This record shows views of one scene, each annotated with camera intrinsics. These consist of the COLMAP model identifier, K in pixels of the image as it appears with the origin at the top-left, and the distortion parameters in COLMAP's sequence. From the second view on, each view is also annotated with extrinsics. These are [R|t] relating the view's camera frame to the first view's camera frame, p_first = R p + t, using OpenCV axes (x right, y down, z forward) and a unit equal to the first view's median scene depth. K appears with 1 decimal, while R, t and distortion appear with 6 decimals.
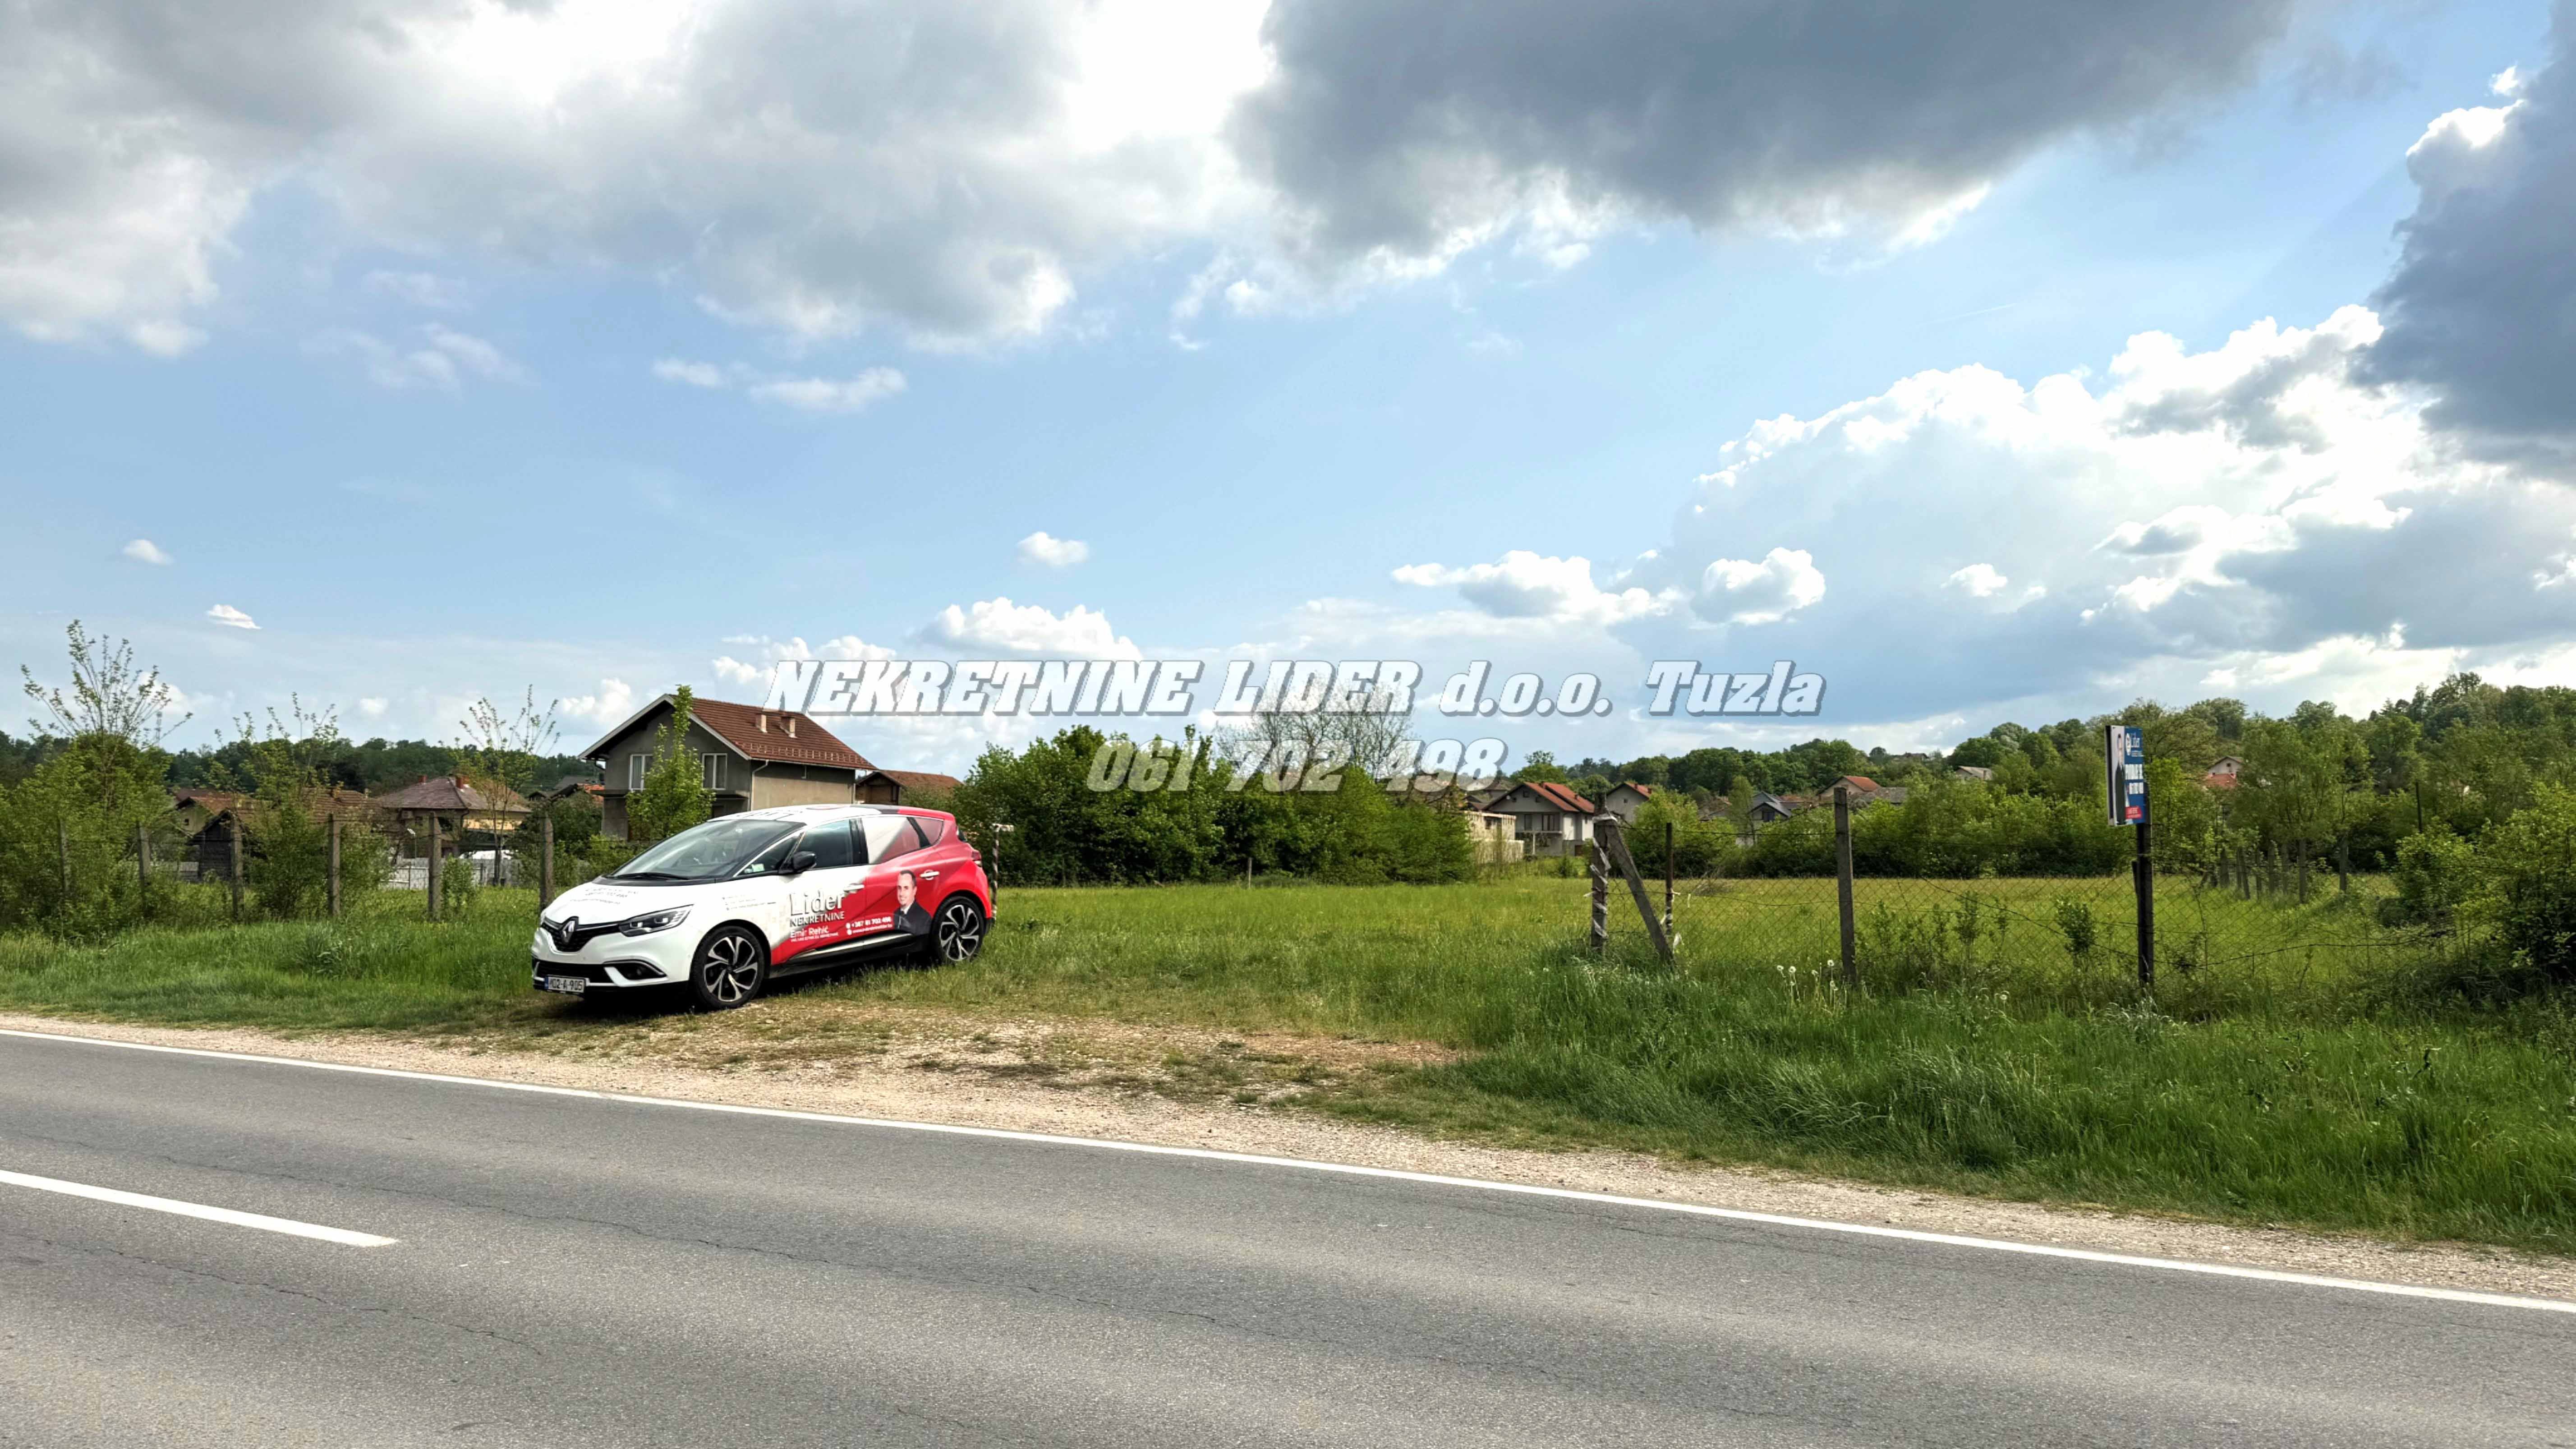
lens RADIAL K [[1789.4, 0, 1286.1], [0, 1789.4, 726.5], [0, 0, 1]] dist [0.156782, -0.260000]
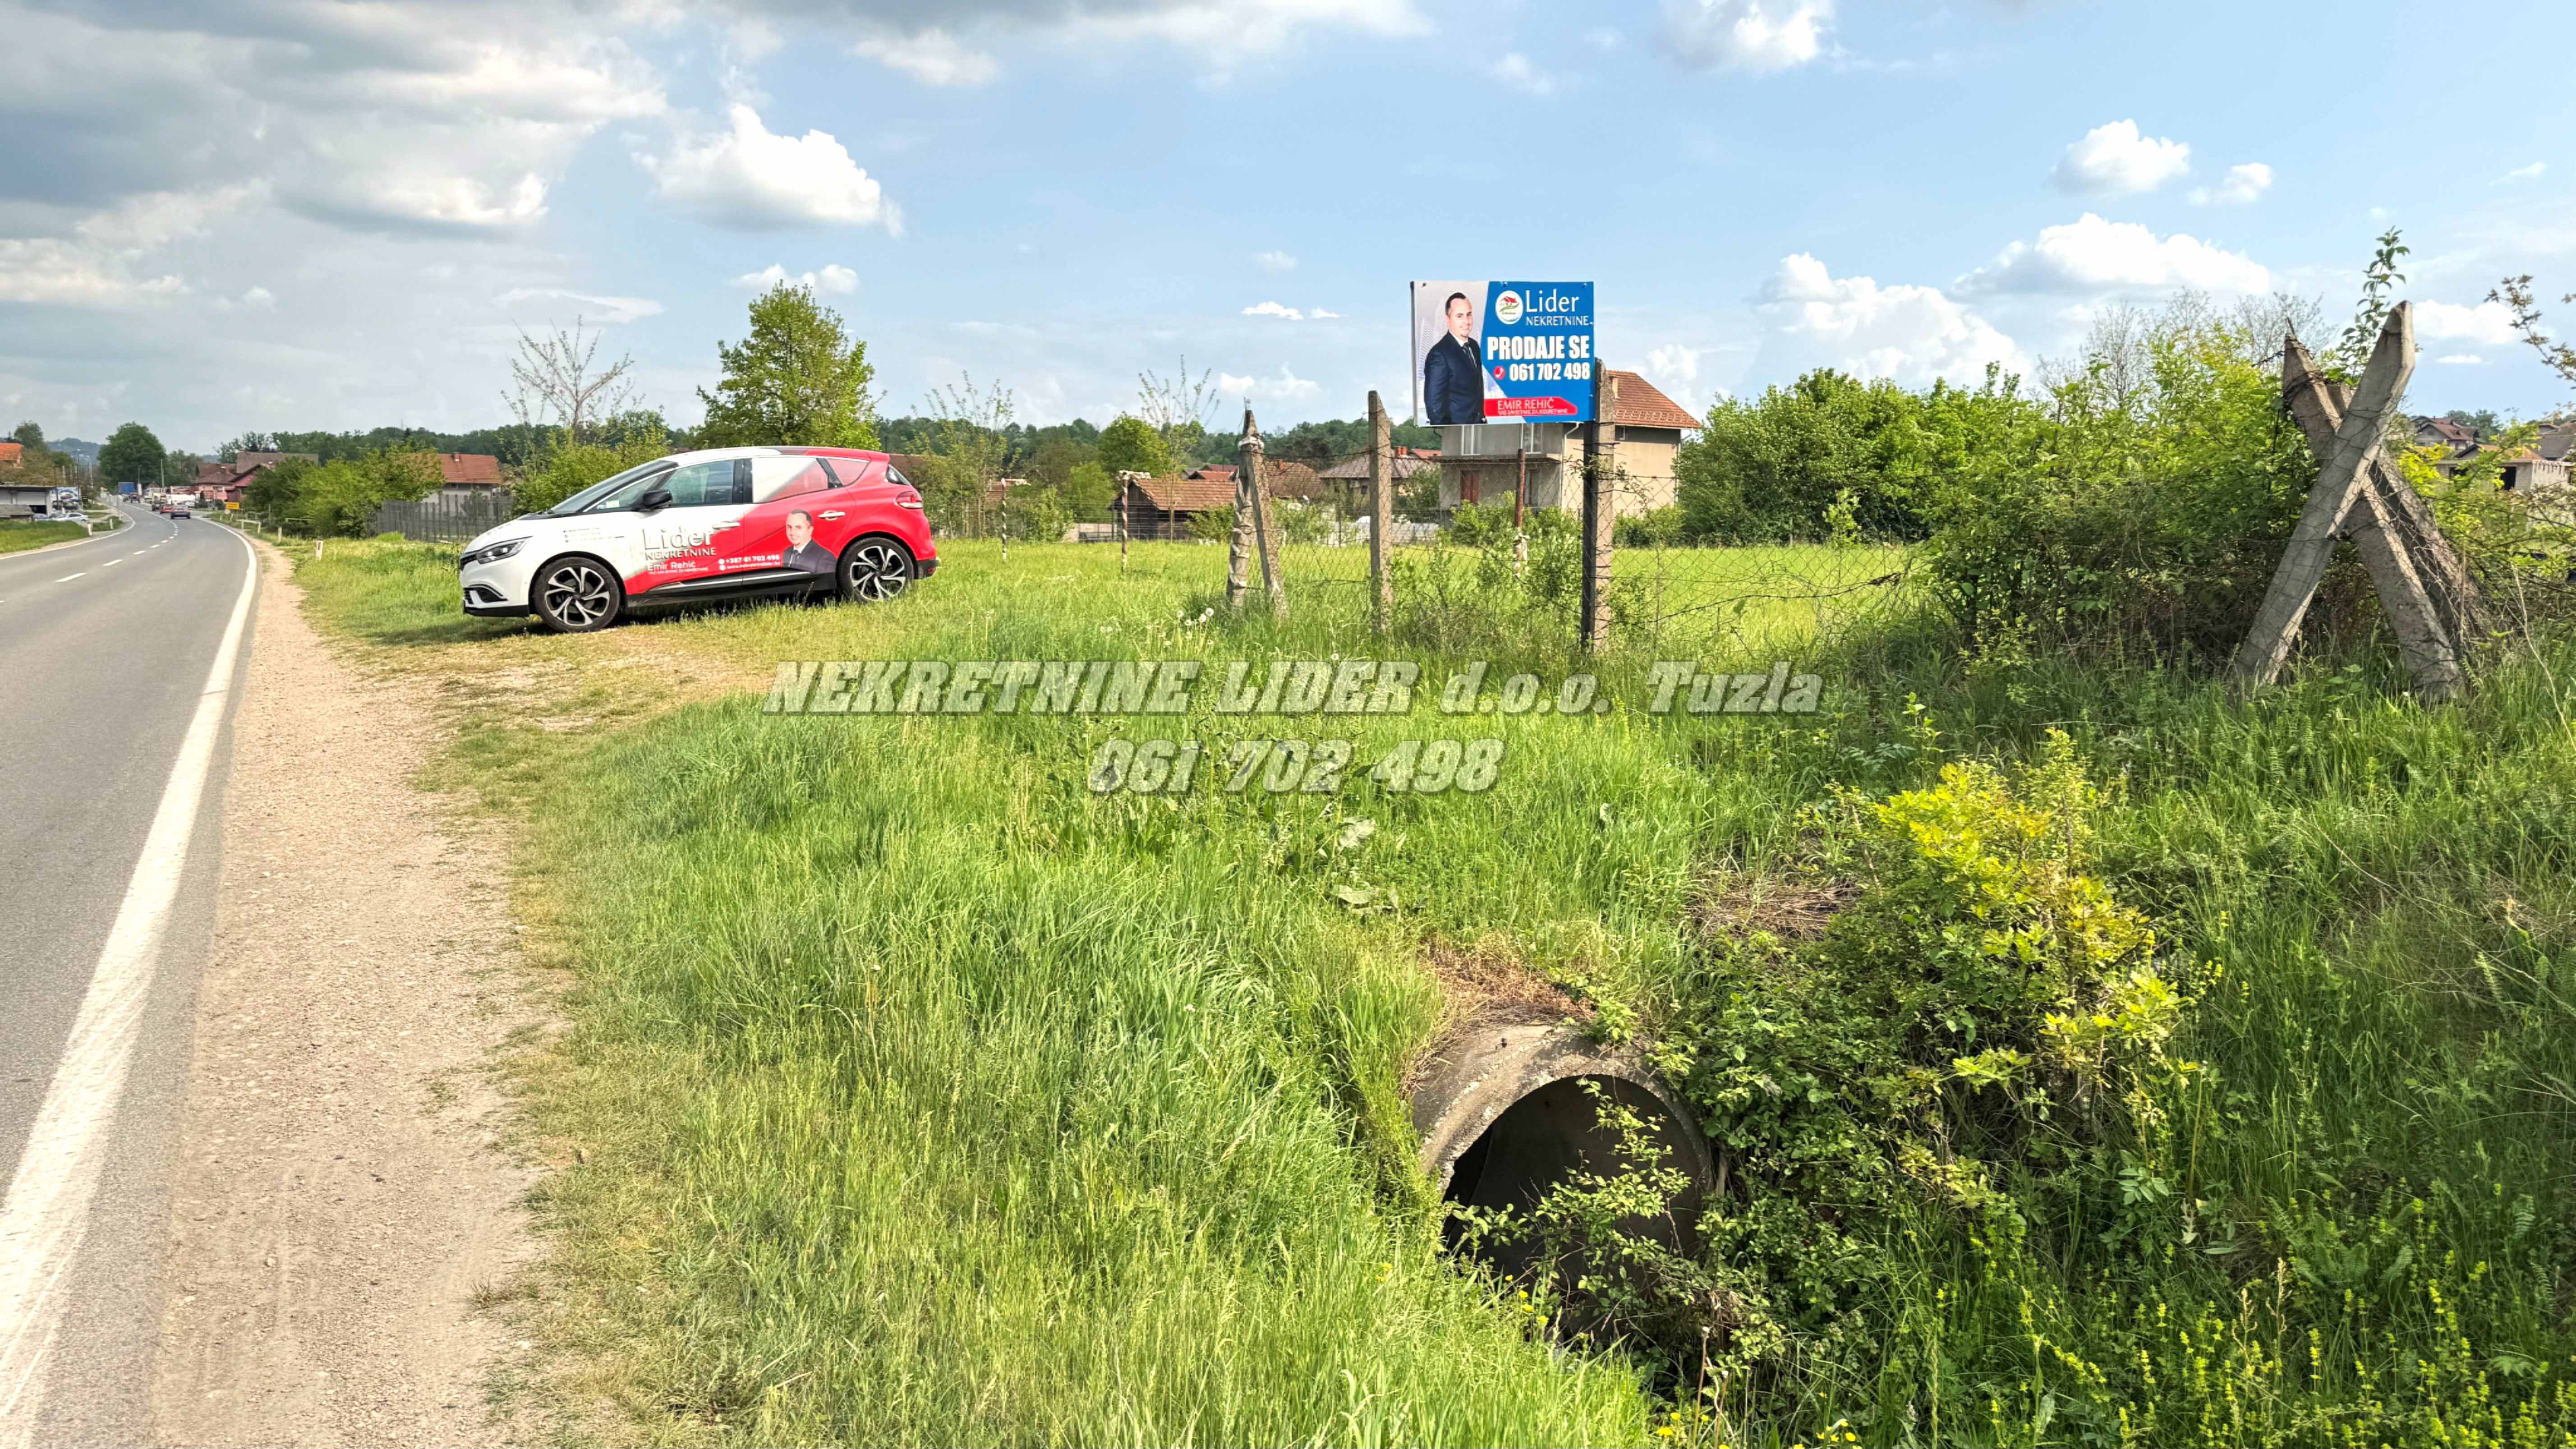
lens RADIAL K [[1789.4, 0, 1286.1], [0, 1789.4, 726.5], [0, 0, 1]] dist [0.156782, -0.260000]
pose [[0.854163, 0.057916, -0.516769, 0.585765], [0.037566, 0.984309, 0.172408, 0.034870], [0.518646, -0.166678, 0.838585, 0.267970]]
